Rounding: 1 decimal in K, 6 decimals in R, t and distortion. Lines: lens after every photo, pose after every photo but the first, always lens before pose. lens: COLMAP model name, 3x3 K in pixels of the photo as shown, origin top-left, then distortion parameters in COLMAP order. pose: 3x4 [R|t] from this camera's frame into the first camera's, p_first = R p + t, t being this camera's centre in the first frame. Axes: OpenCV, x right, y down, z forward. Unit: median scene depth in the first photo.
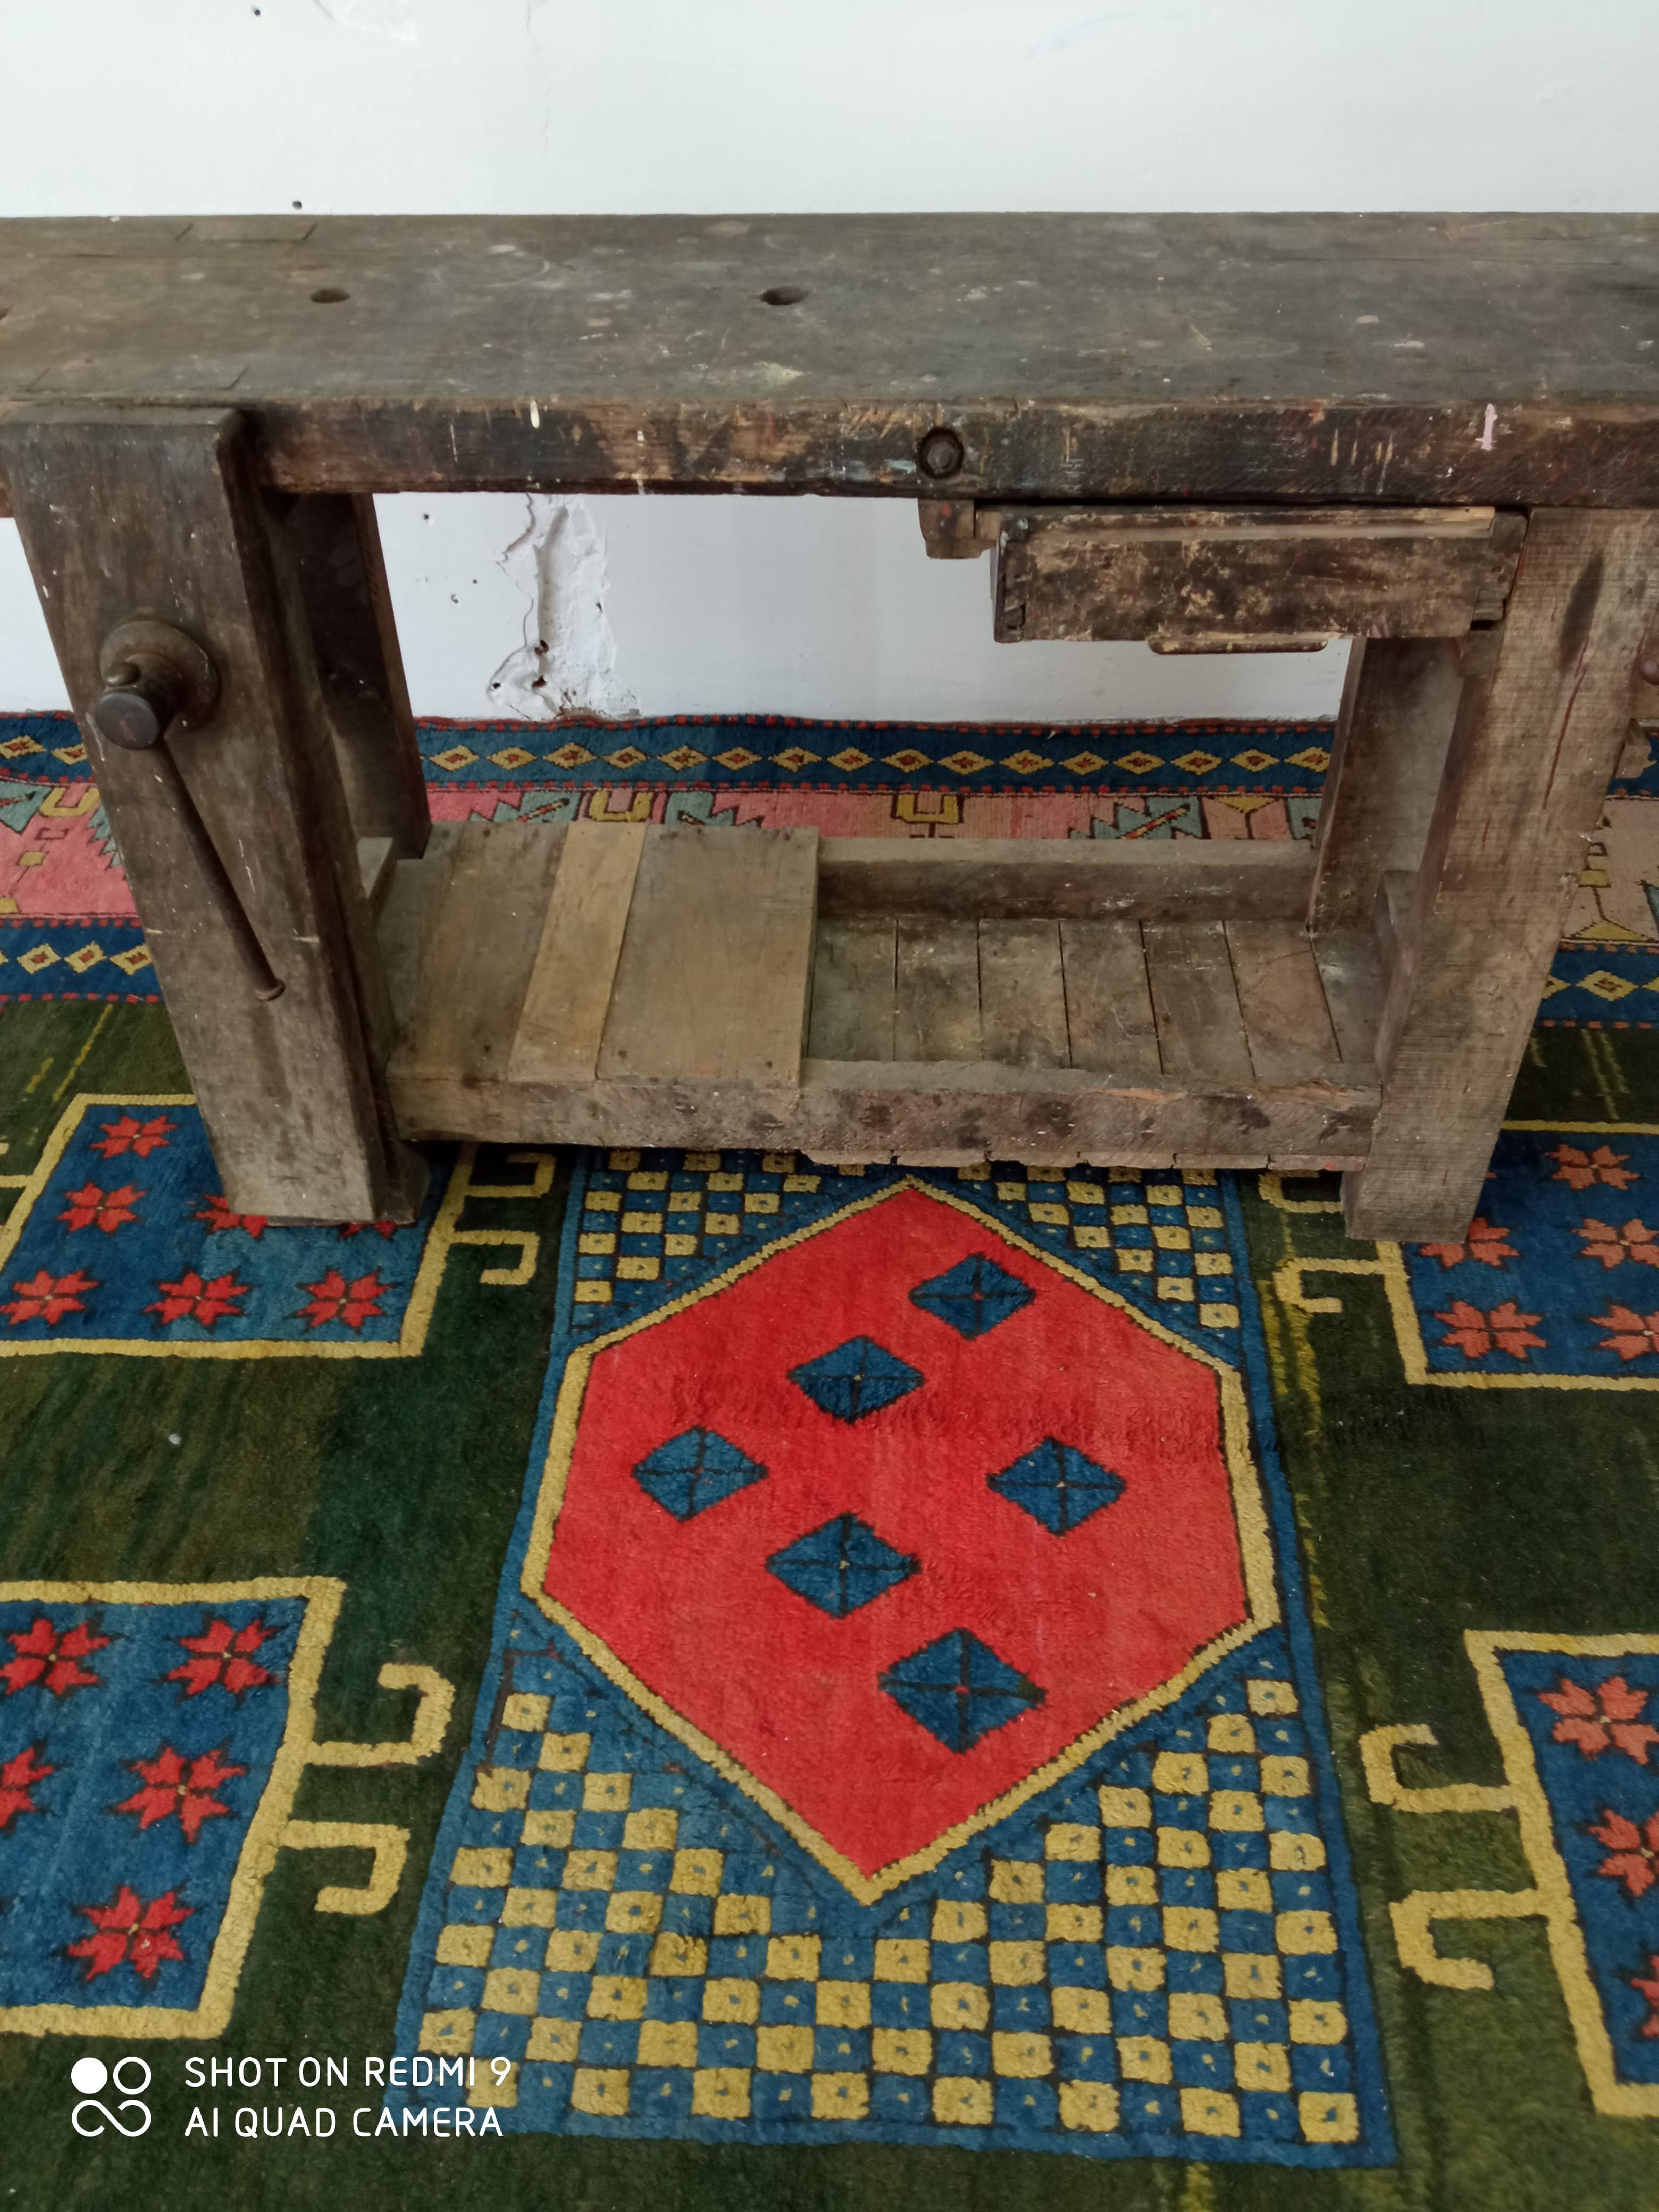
lens RADIAL K [[1799.8, 0, 823.4], [0, 1799.8, 1104.8], [0, 0, 1]] dist [0.089483, -0.159776]
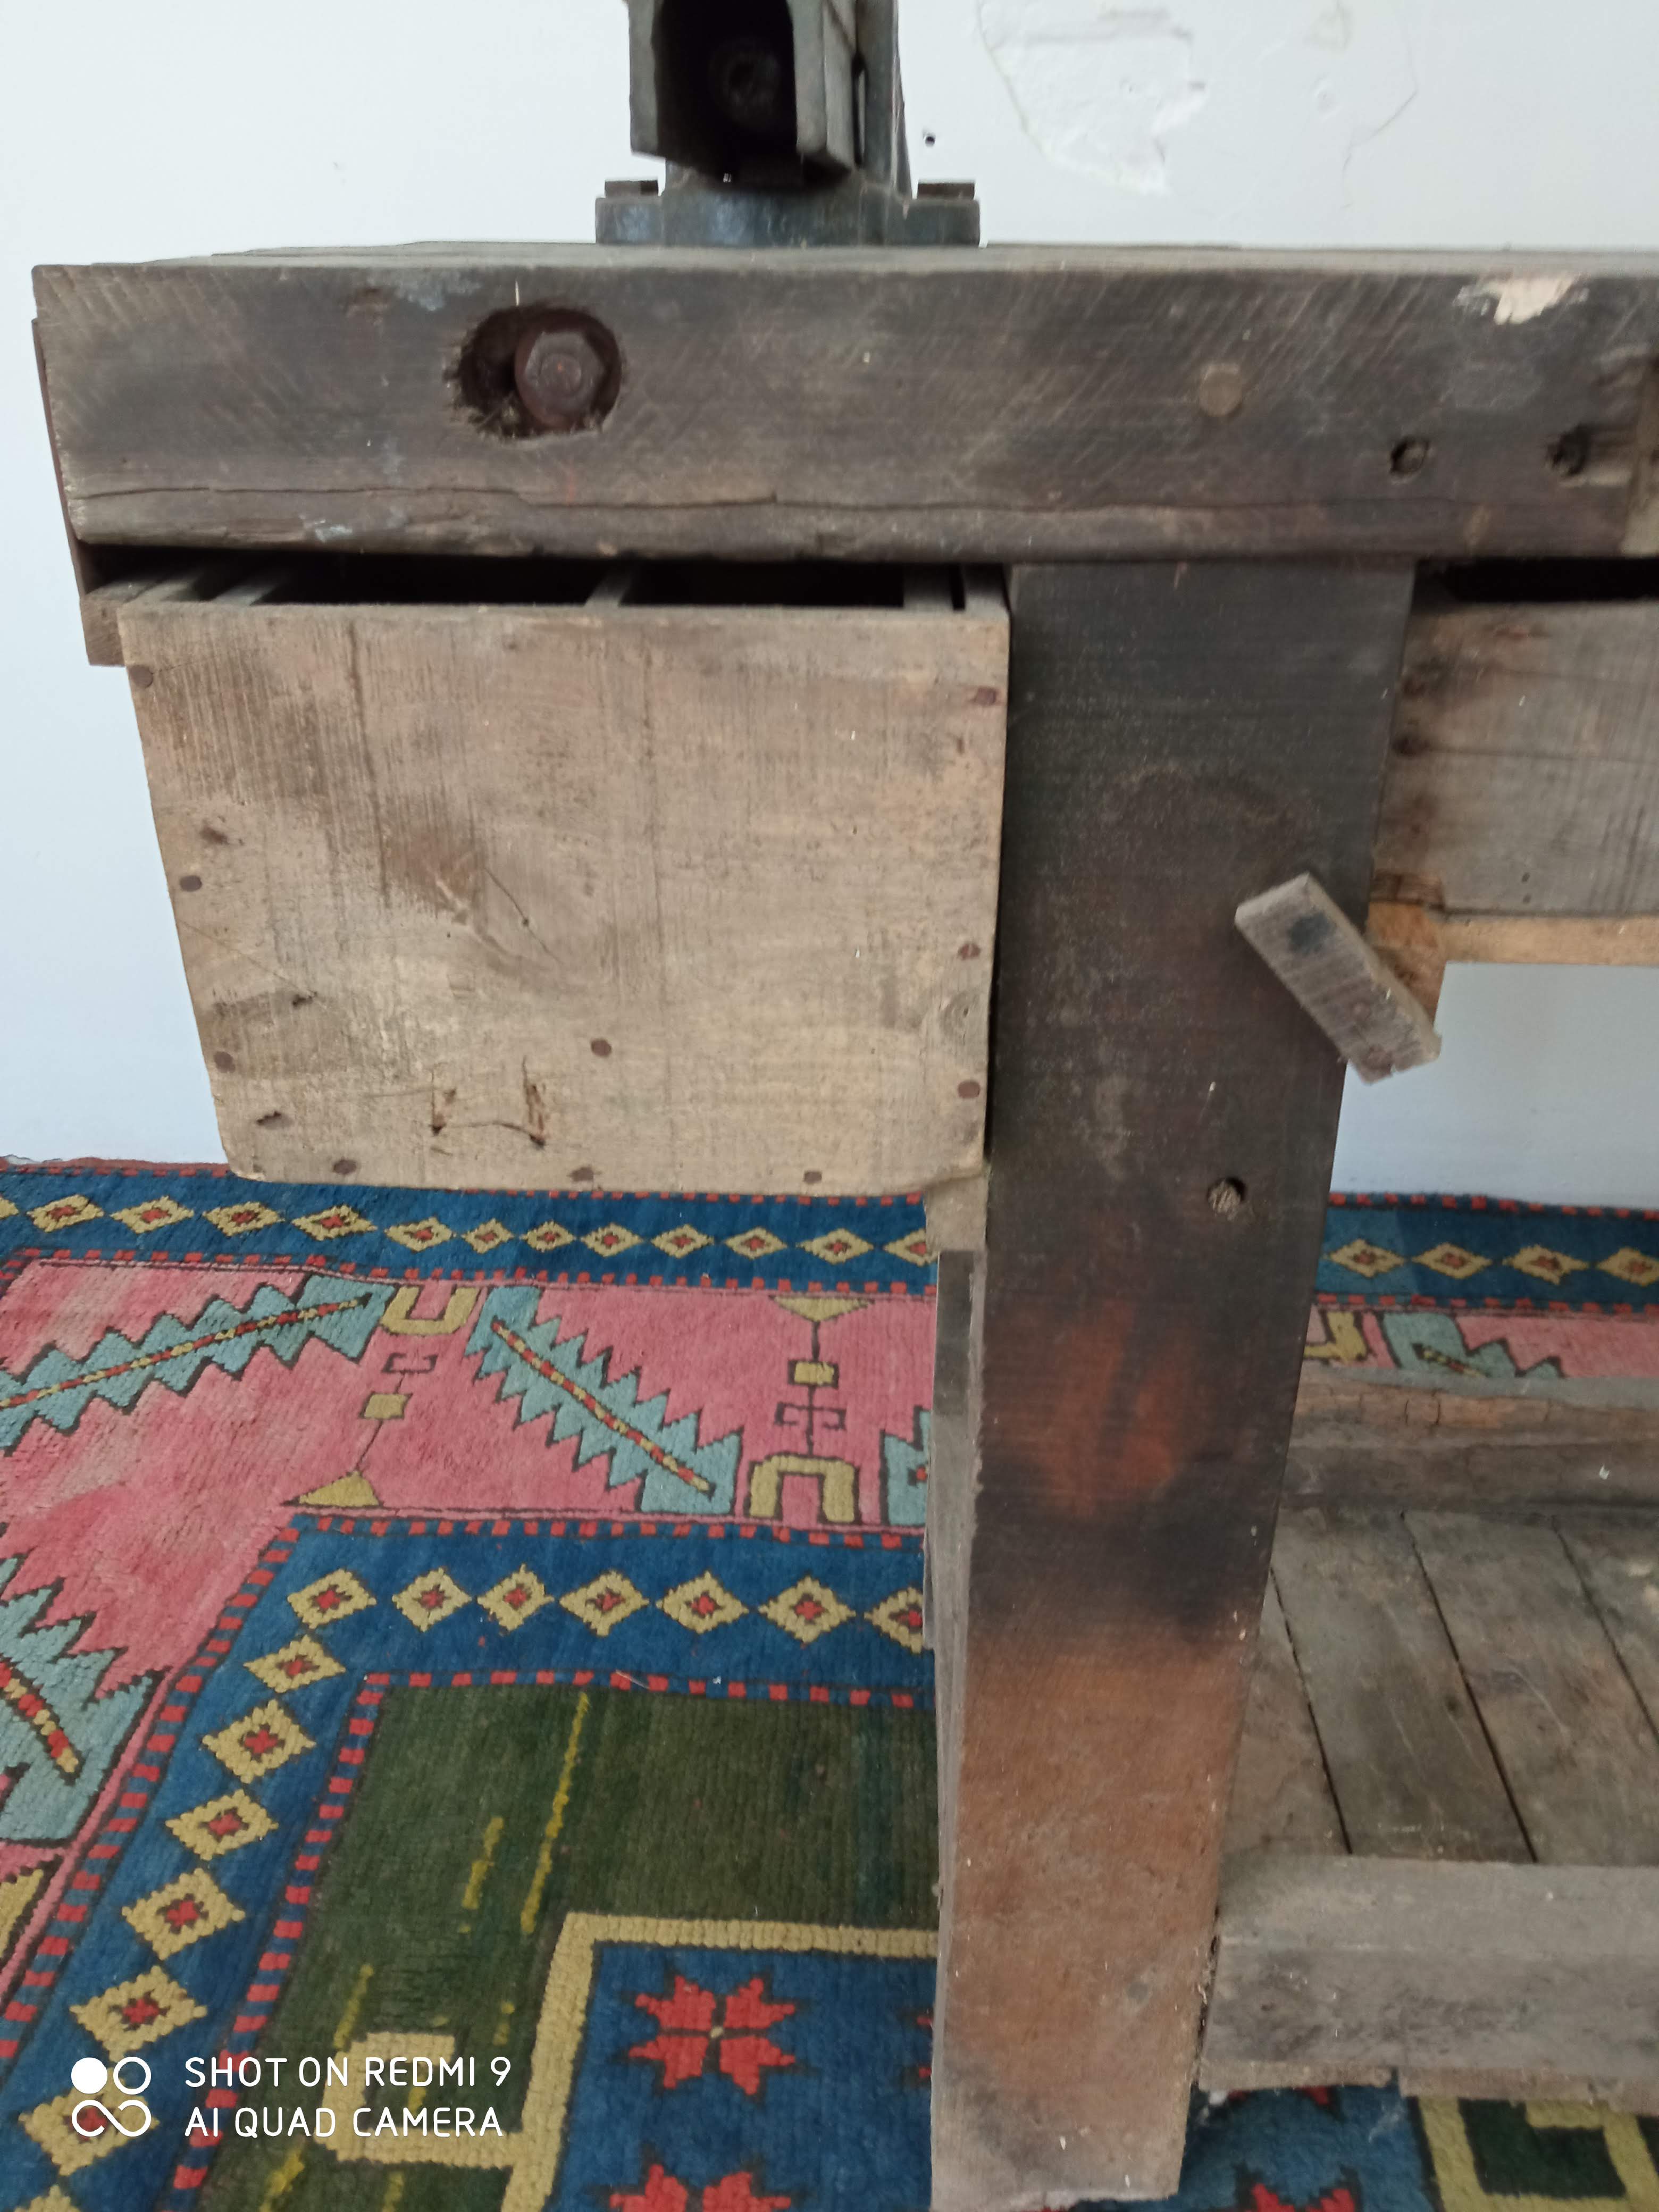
lens RADIAL K [[1799.8, 0, 812.9], [0, 1799.8, 1093.8], [0, 0, 1]] dist [0.089483, -0.159776]
pose [[0.999742, 0.022326, 0.004127, -0.371267], [-0.020475, 0.965093, -0.261107, -0.100837], [-0.009812, 0.260955, 0.965301, 0.480781]]
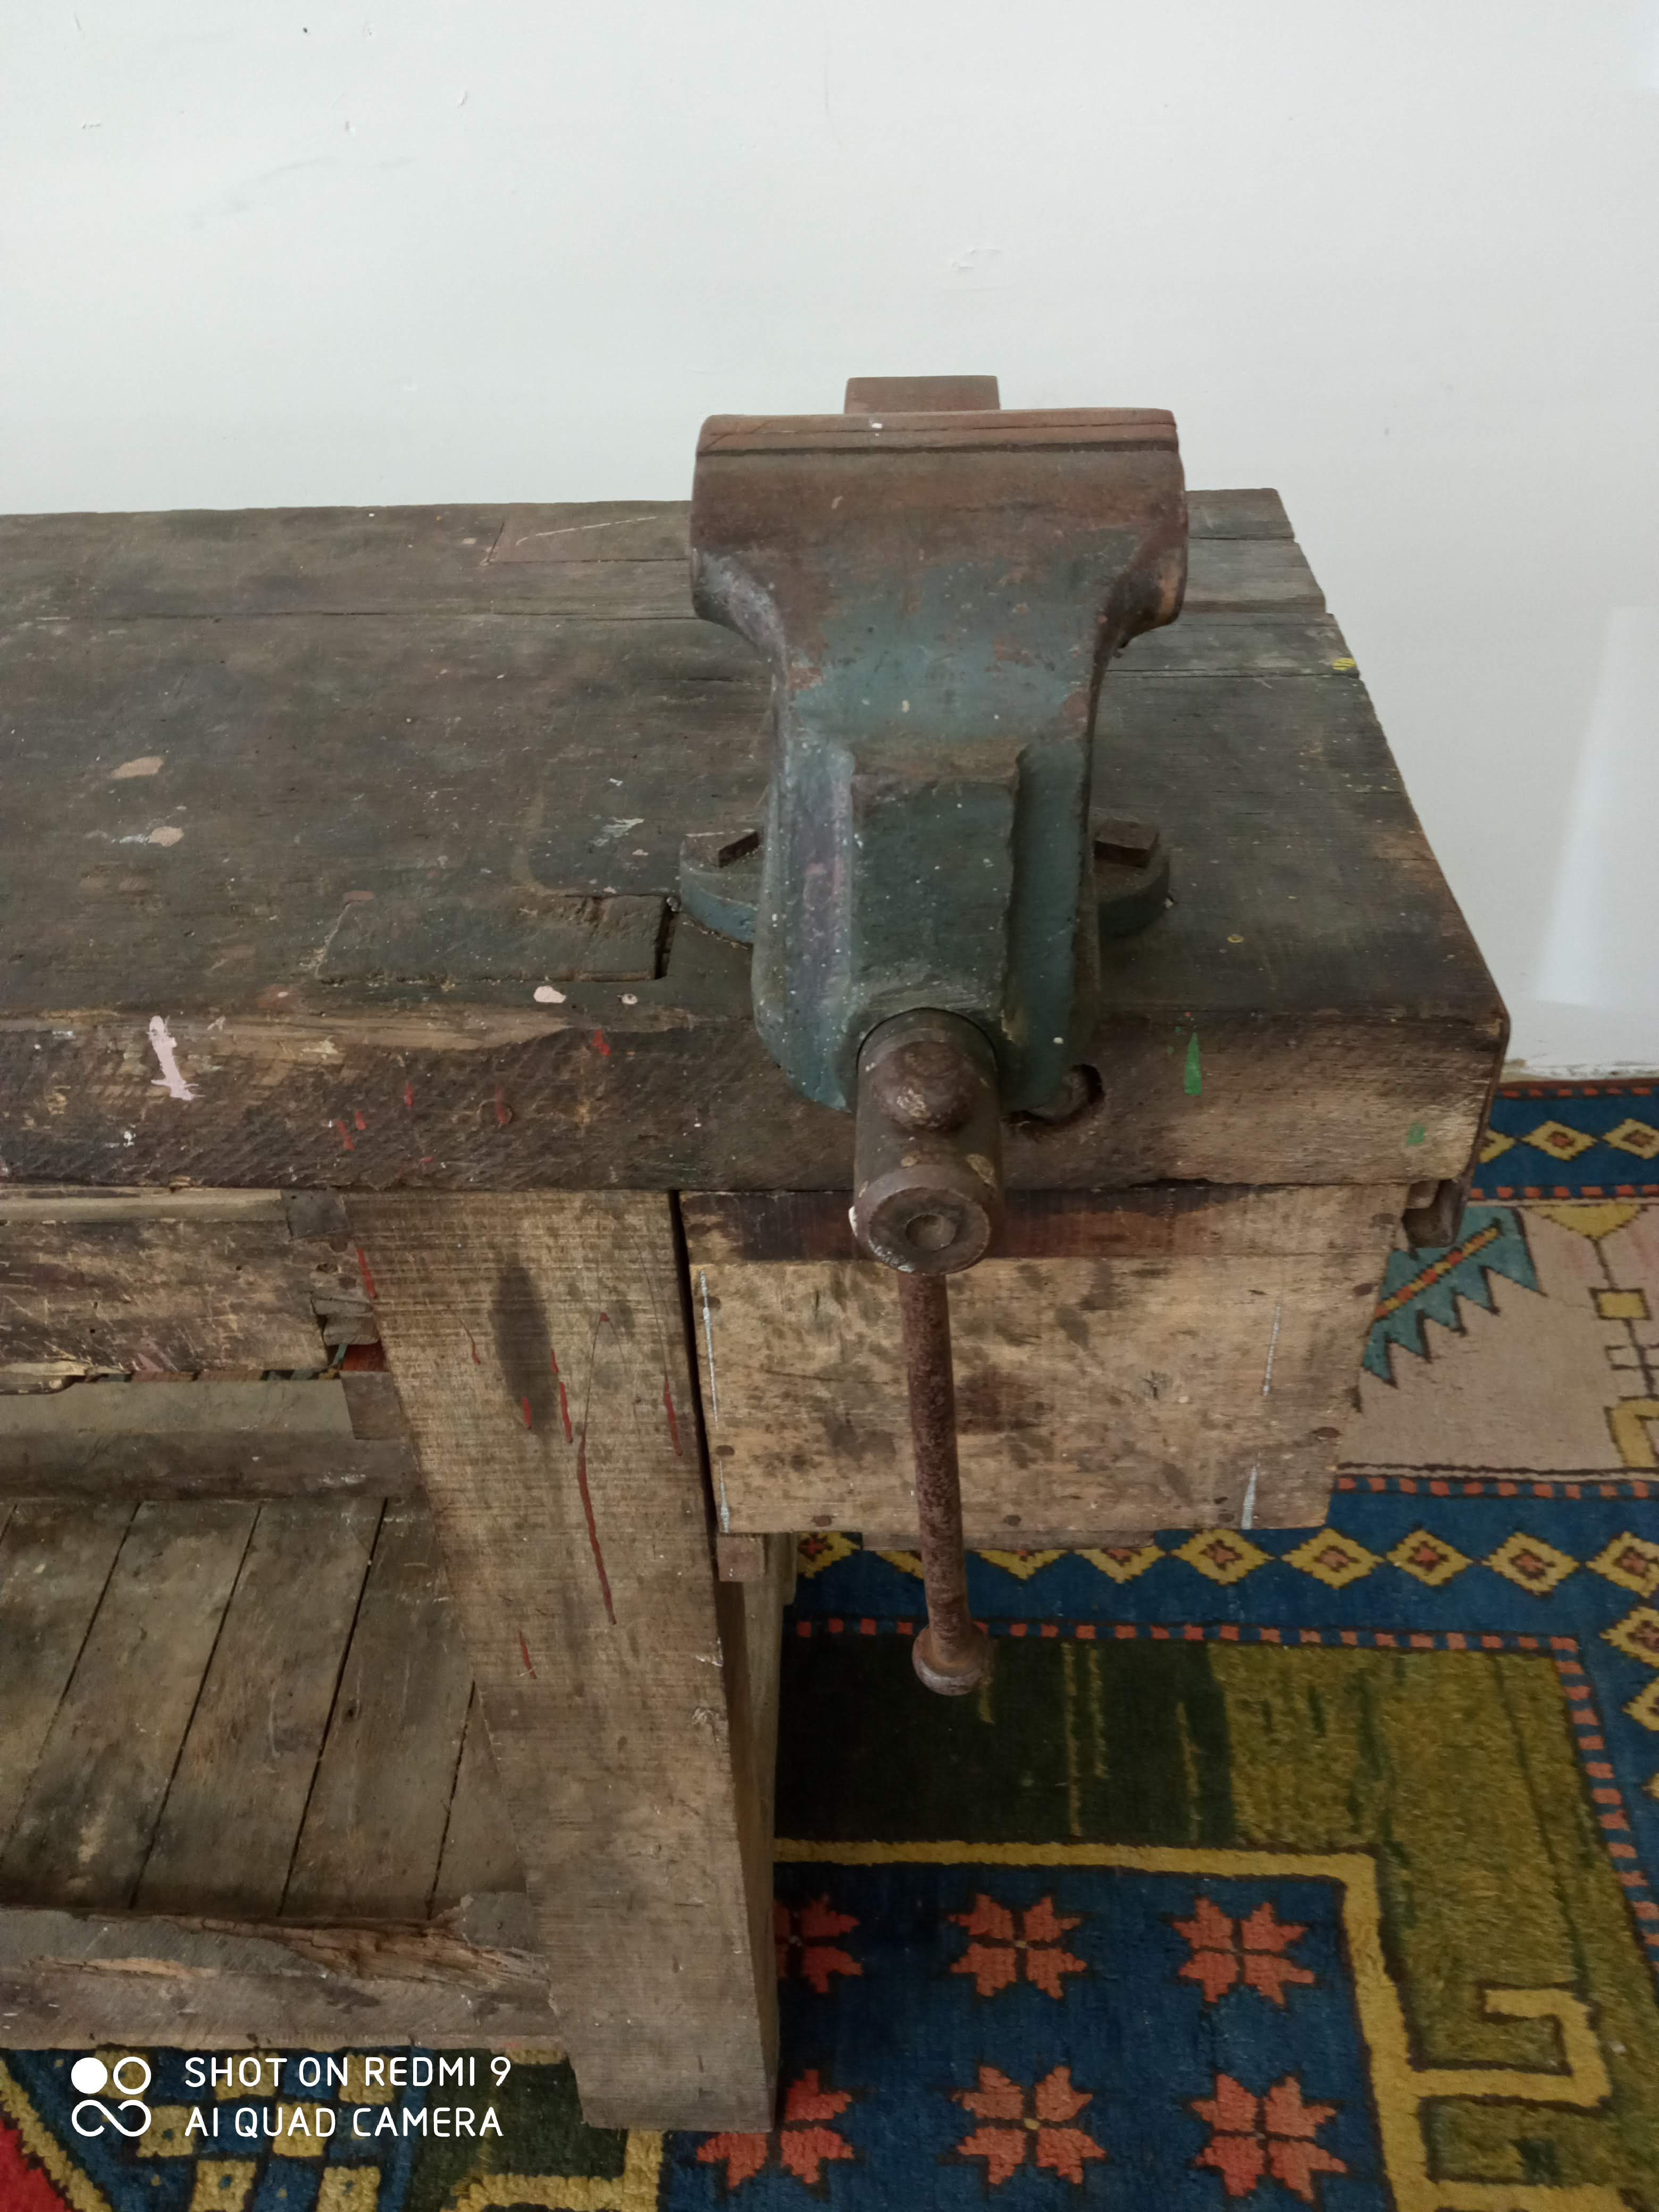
lens RADIAL K [[1799.8, 0, 838.6], [0, 1799.8, 1092.8], [0, 0, 1]] dist [0.089483, -0.159776]
pose [[0.999546, -0.027851, 0.011498, 0.364545], [0.028391, 0.998354, -0.049840, -0.229606], [-0.010091, 0.050144, 0.998691, 0.363889]]
